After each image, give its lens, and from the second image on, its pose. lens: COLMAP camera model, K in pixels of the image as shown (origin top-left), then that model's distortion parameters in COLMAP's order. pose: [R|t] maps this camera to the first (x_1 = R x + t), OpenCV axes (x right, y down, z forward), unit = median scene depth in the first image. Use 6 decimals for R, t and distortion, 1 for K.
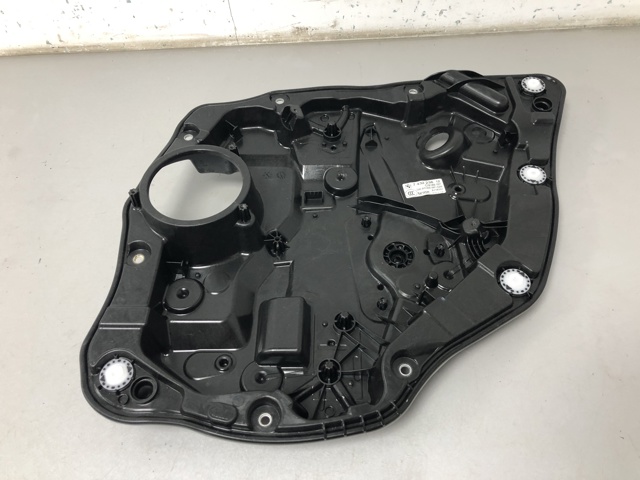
lens RADIAL K [[531.3, 0, 317.8], [0, 531.3, 232.4], [0, 0, 1]] dist [0.010891, -0.003679]
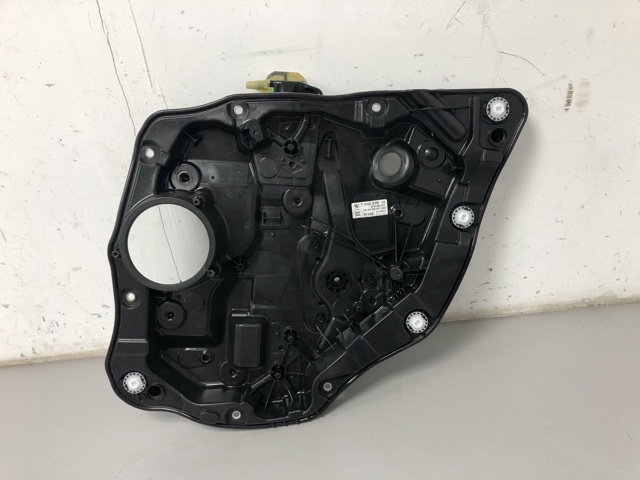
lens RADIAL K [[507.7, 0, 320.0], [0, 507.7, 240.0], [0, 0, 1]] dist [0.038739, -0.120678]
pose [[0.996628, 0.030129, 0.076318, 0.015437], [-0.074770, 0.716541, 0.693526, -0.923663], [-0.033790, -0.696894, 0.716378, 0.213707]]
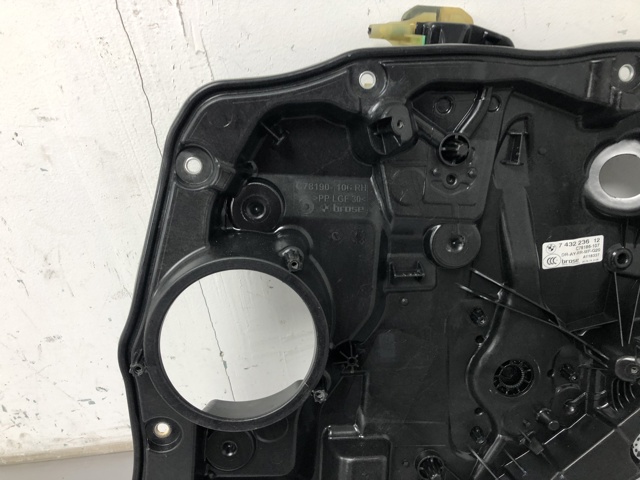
lens RADIAL K [[520.6, 0, 310.8], [0, 520.6, 238.6], [0, 0, 1]] dist [0.006548, -0.016288]
pose [[0.993795, 0.008927, 0.110869, -0.222948], [-0.088187, 0.670691, 0.736476, -0.632393], [-0.067784, -0.741683, 0.667317, 0.723406]]
